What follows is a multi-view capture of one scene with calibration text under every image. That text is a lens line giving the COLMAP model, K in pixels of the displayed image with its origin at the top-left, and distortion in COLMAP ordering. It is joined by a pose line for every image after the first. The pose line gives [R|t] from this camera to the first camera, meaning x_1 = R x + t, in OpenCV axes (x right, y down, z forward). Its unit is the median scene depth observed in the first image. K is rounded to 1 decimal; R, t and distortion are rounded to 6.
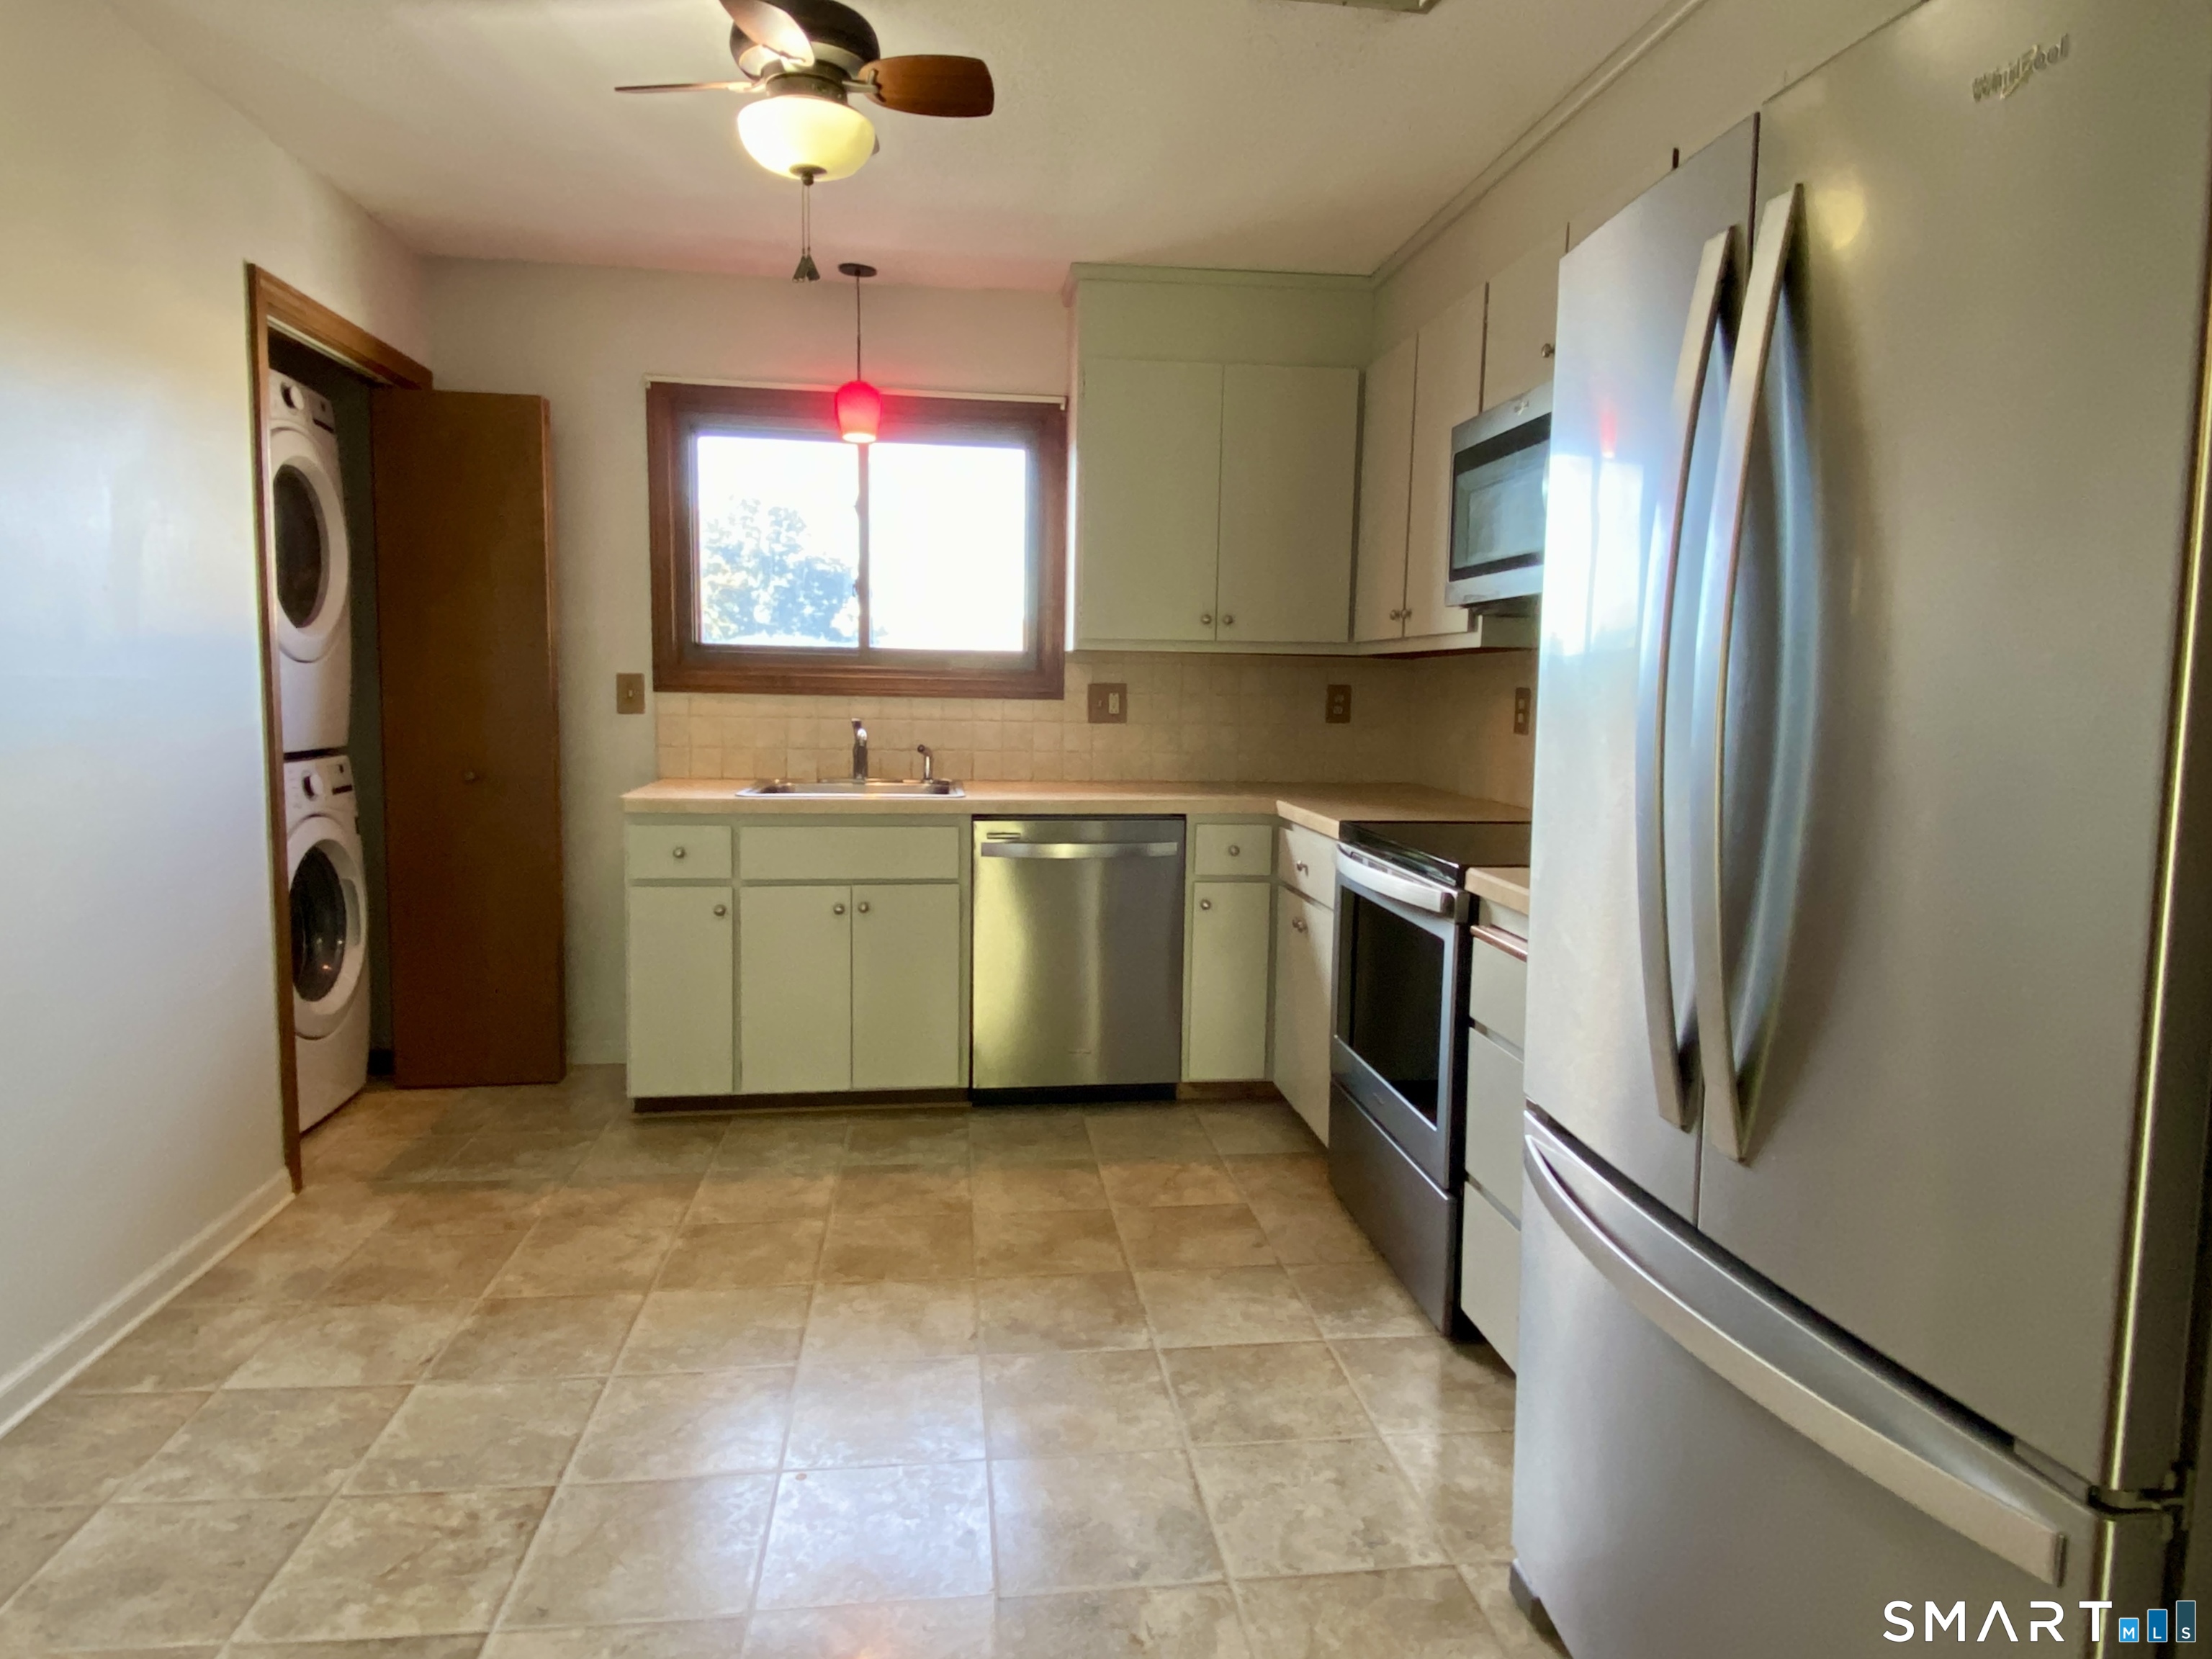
lens RADIAL K [[1311.7, 0, 1106.7], [0, 1311.7, 812.7], [0, 0, 1]] dist [0.074324, -0.085083]
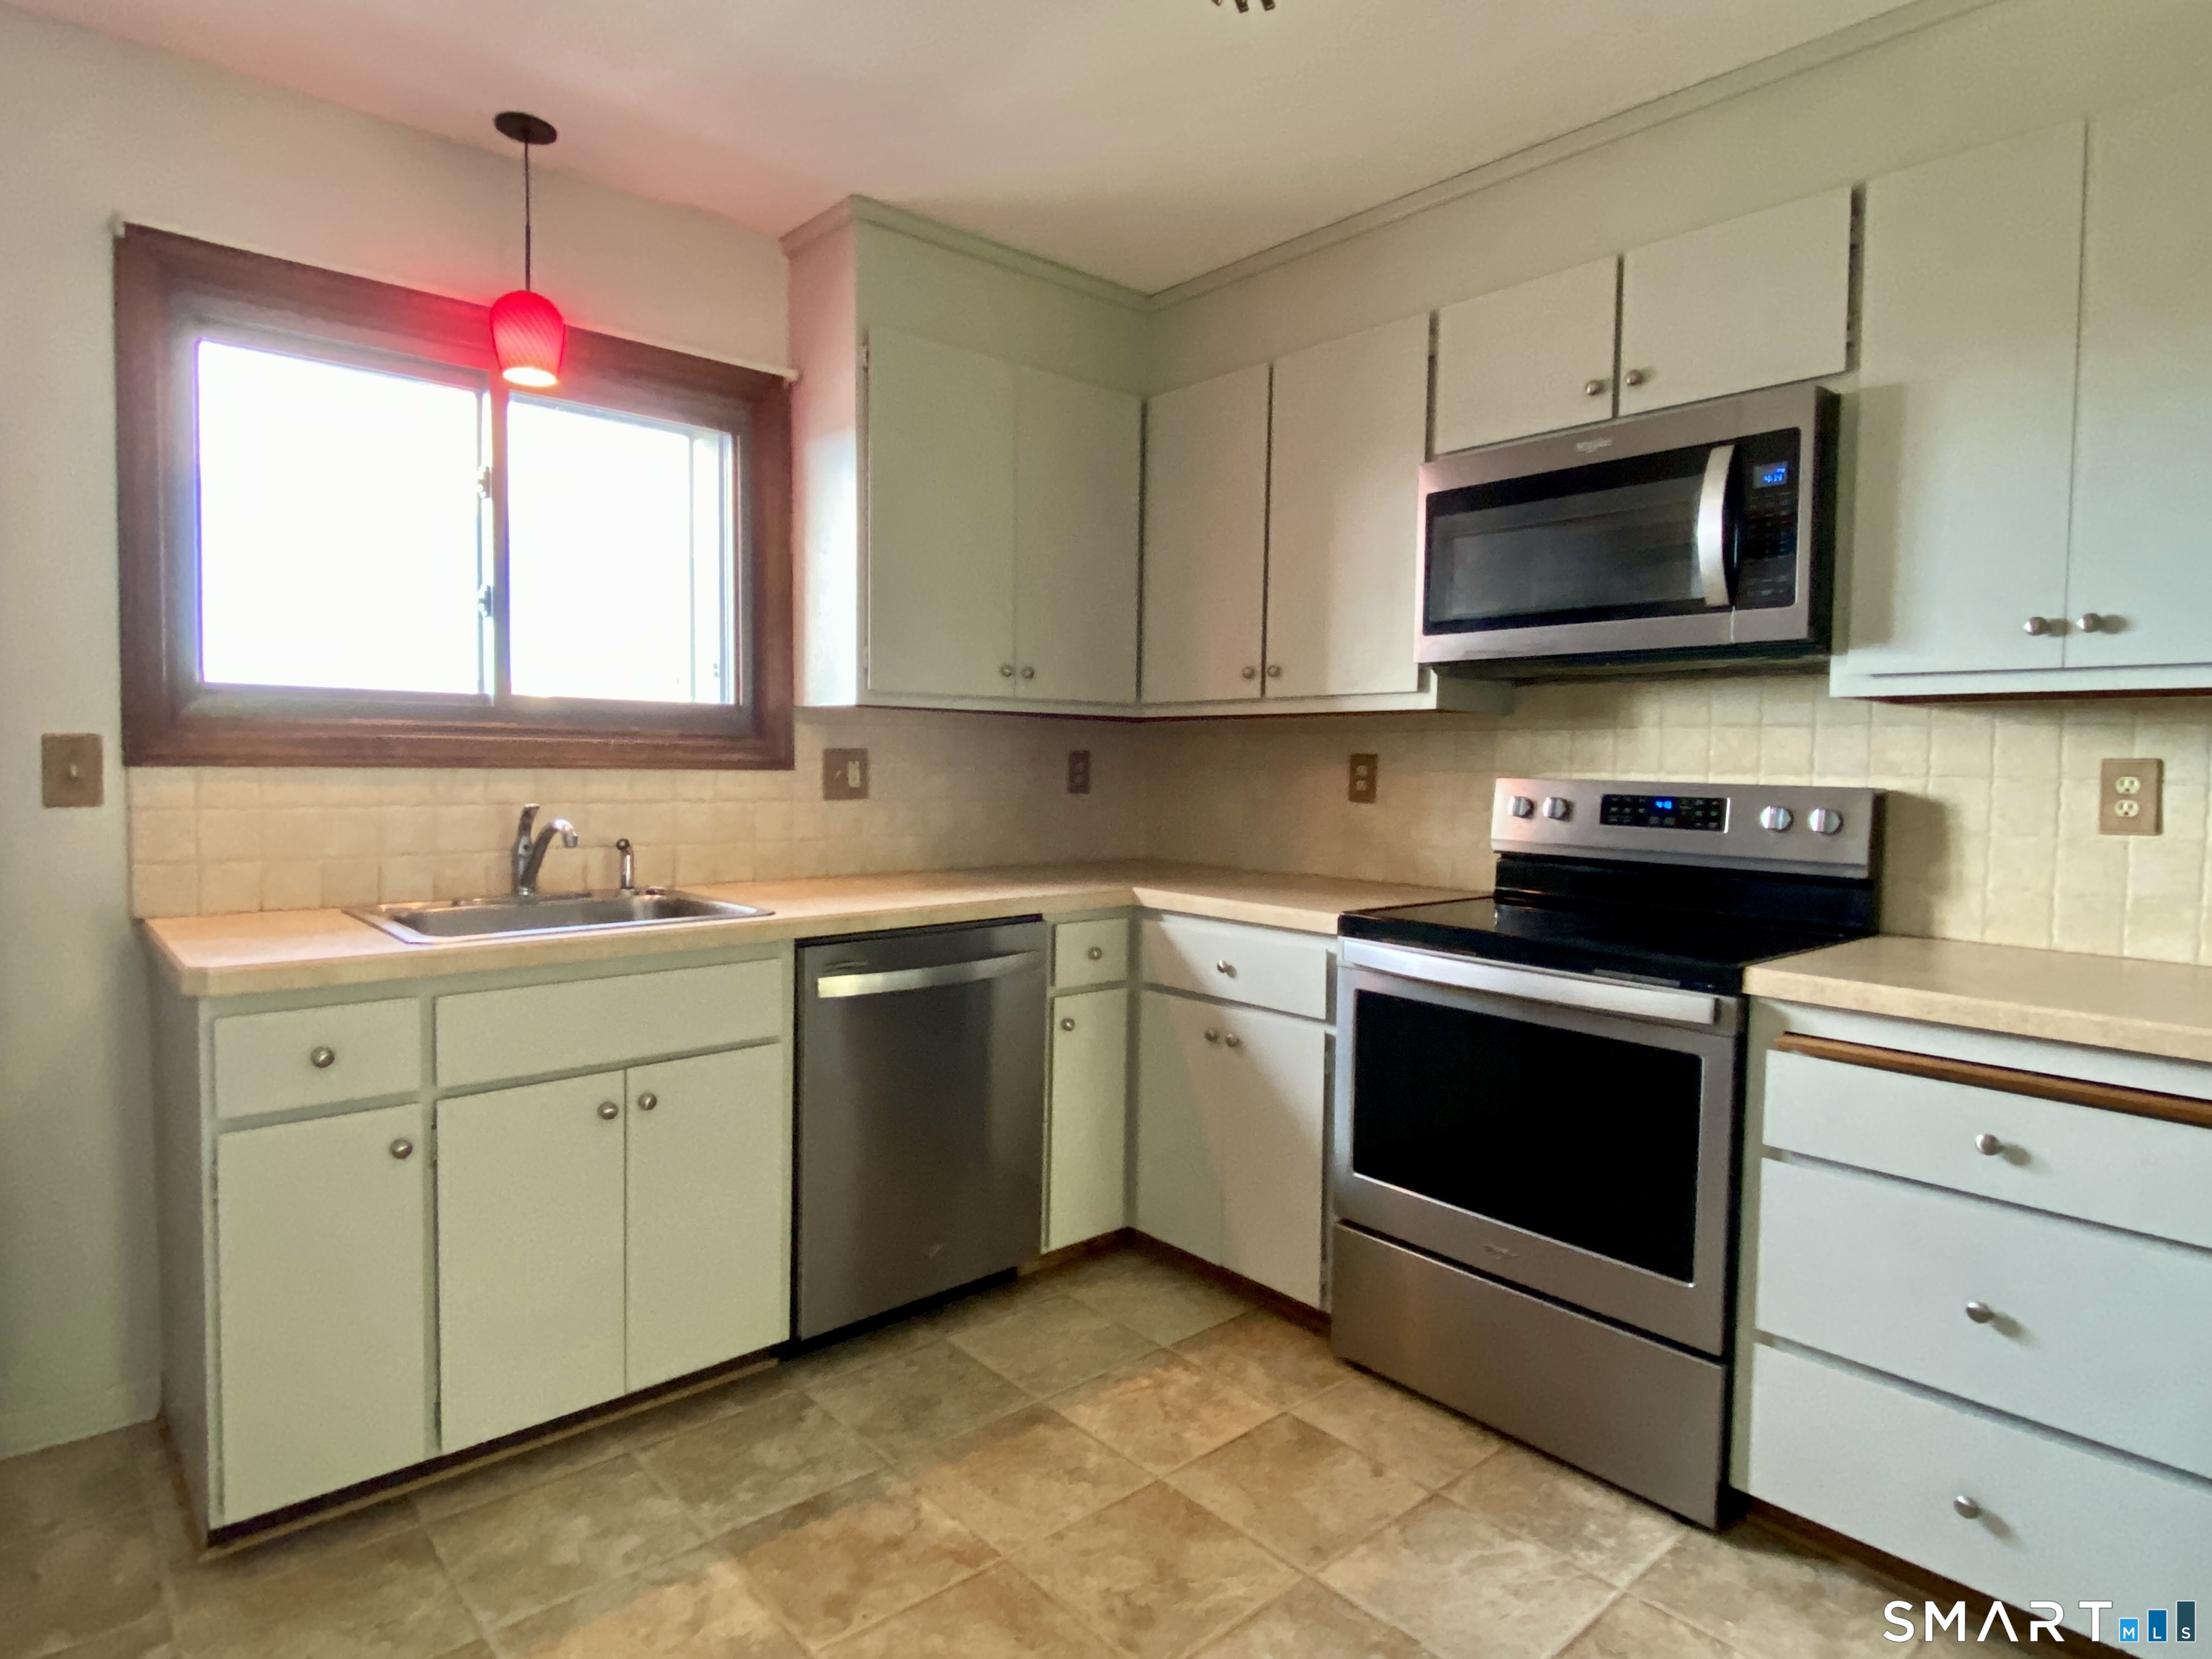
lens RADIAL K [[1235.2, 0, 1113.8], [0, 1235.2, 809.0], [0, 0, 1]] dist [0.067905, -0.084151]
pose [[0.828419, -0.029781, 0.559317, -0.328938], [0.056299, 0.997956, -0.030250, -0.037875], [-0.557273, 0.056548, 0.828402, 0.363585]]
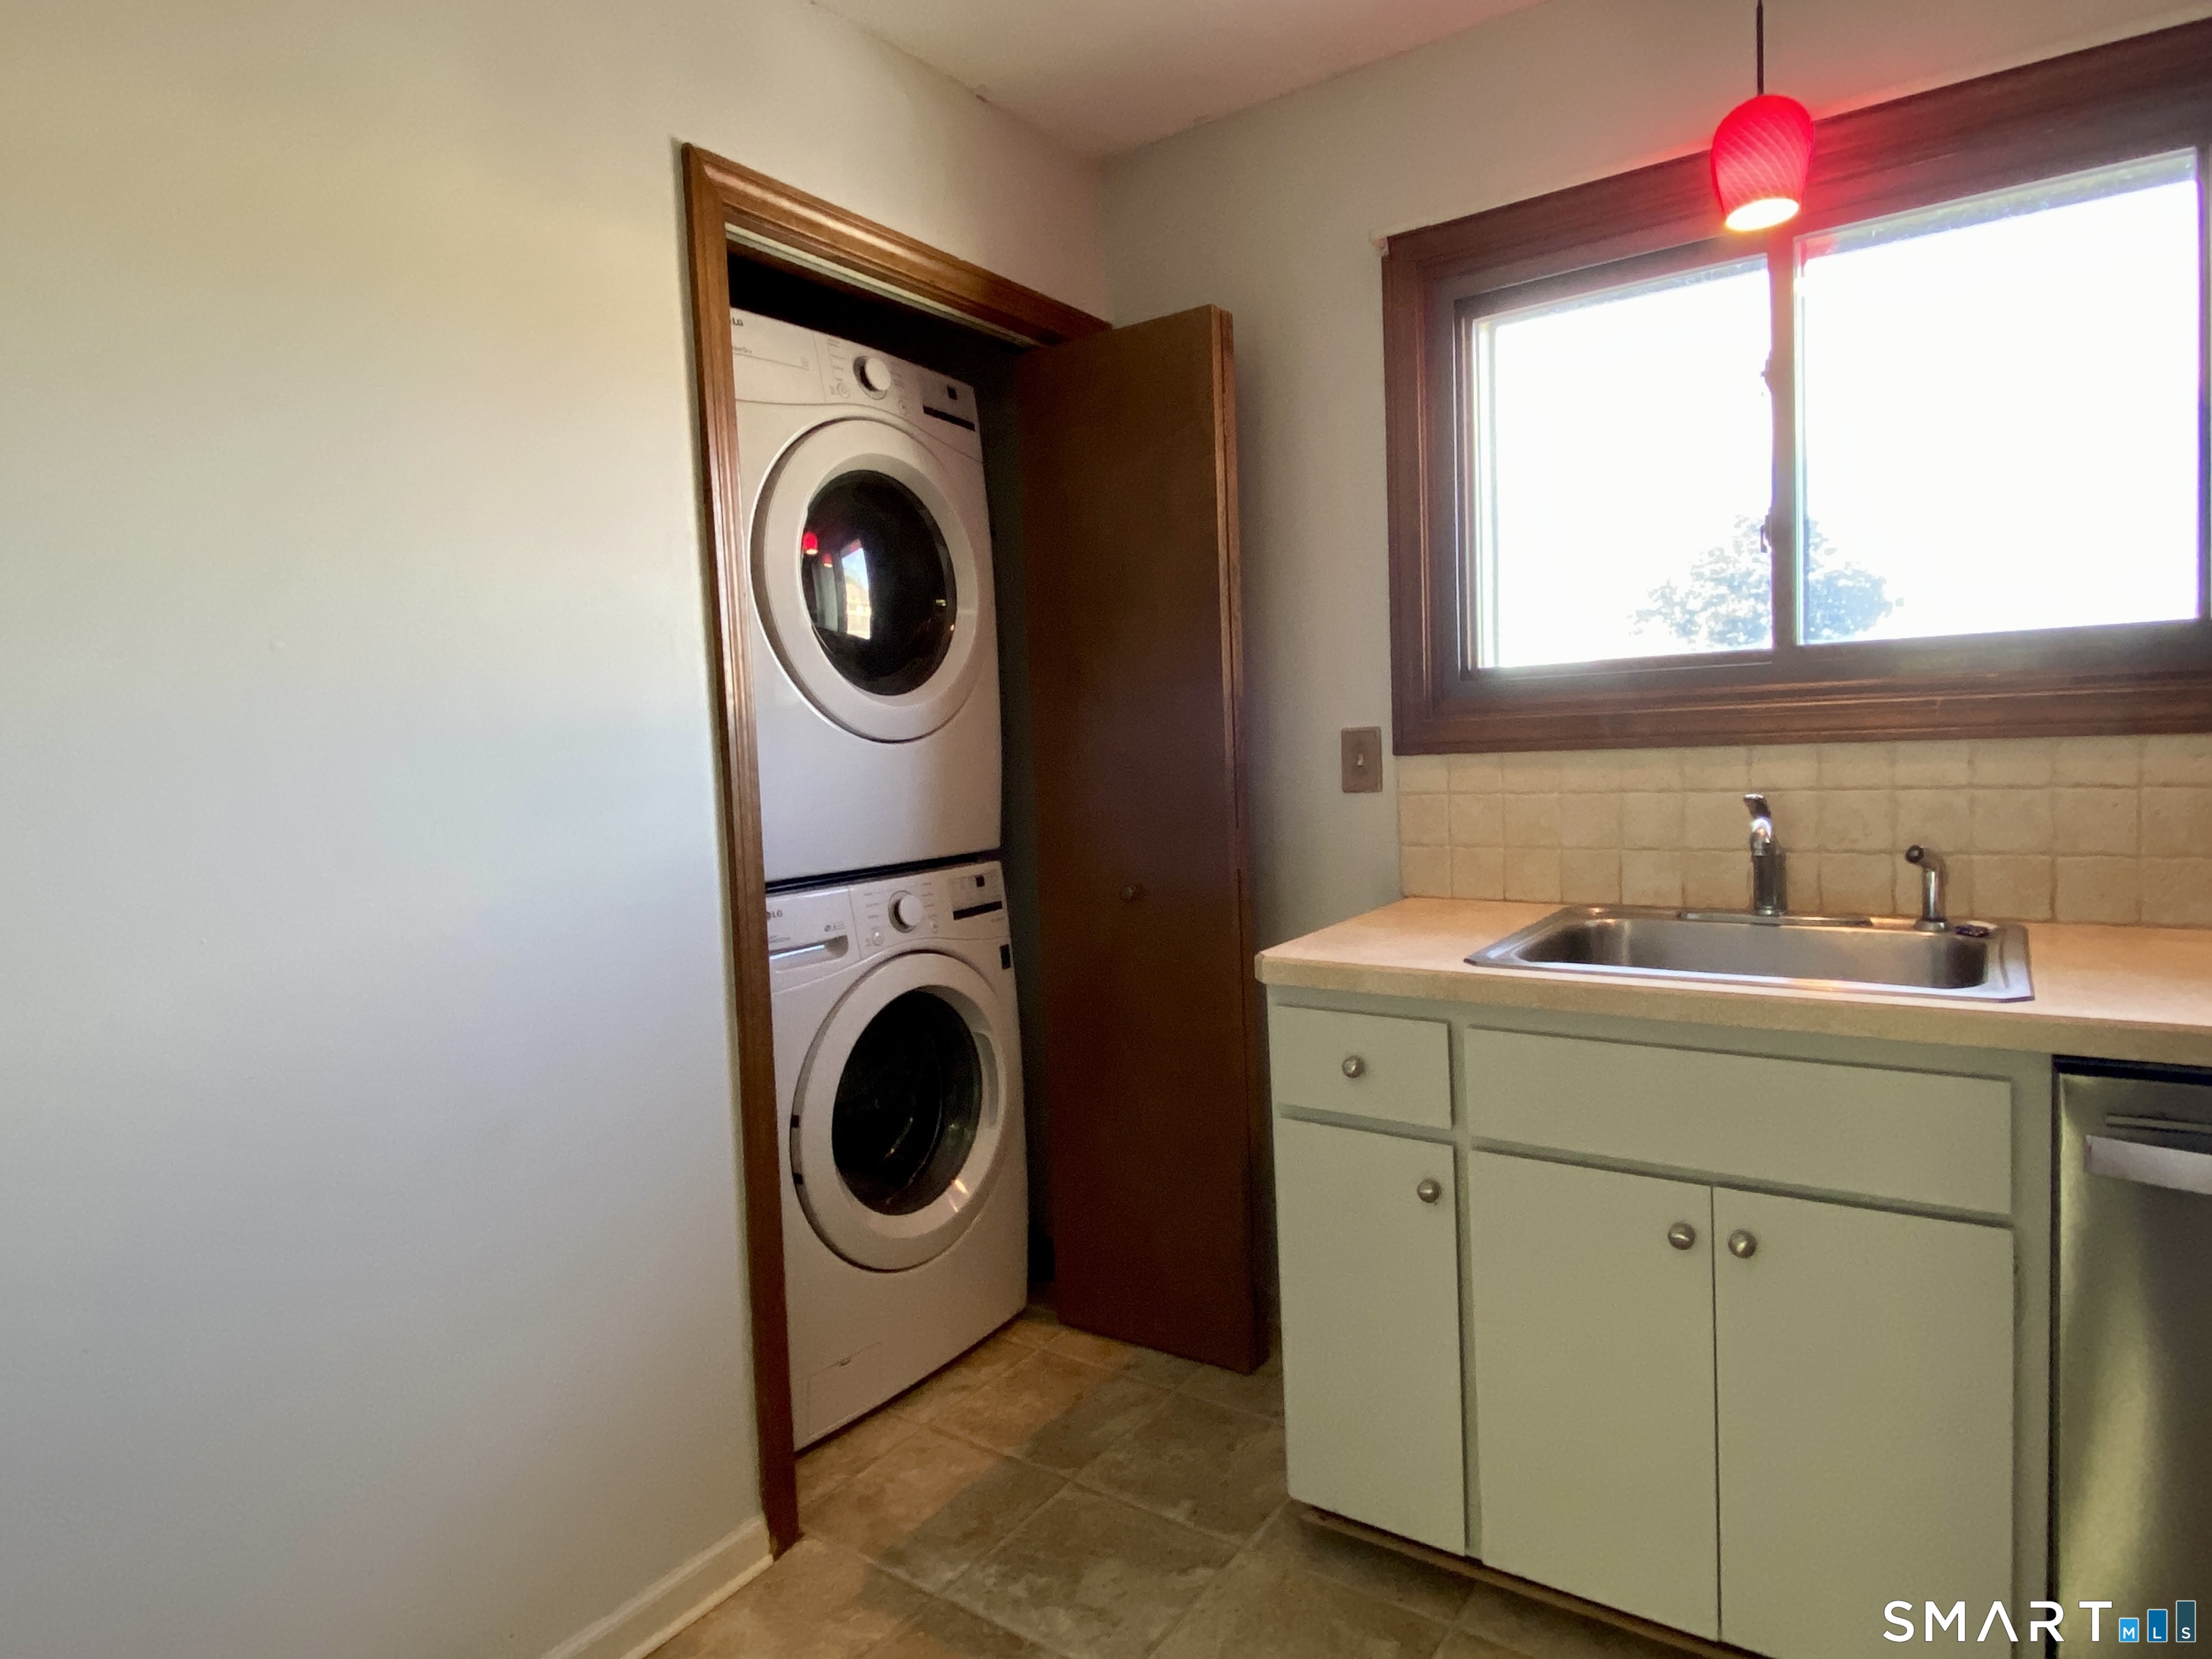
lens RADIAL K [[1235.2, 0, 1113.8], [0, 1235.2, 809.0], [0, 0, 1]] dist [0.067905, -0.084151]
pose [[0.733812, -0.009541, -0.679286, -0.056052], [-0.011363, 0.999589, -0.026315, -0.056411], [0.679258, 0.027029, 0.733402, 0.553619]]
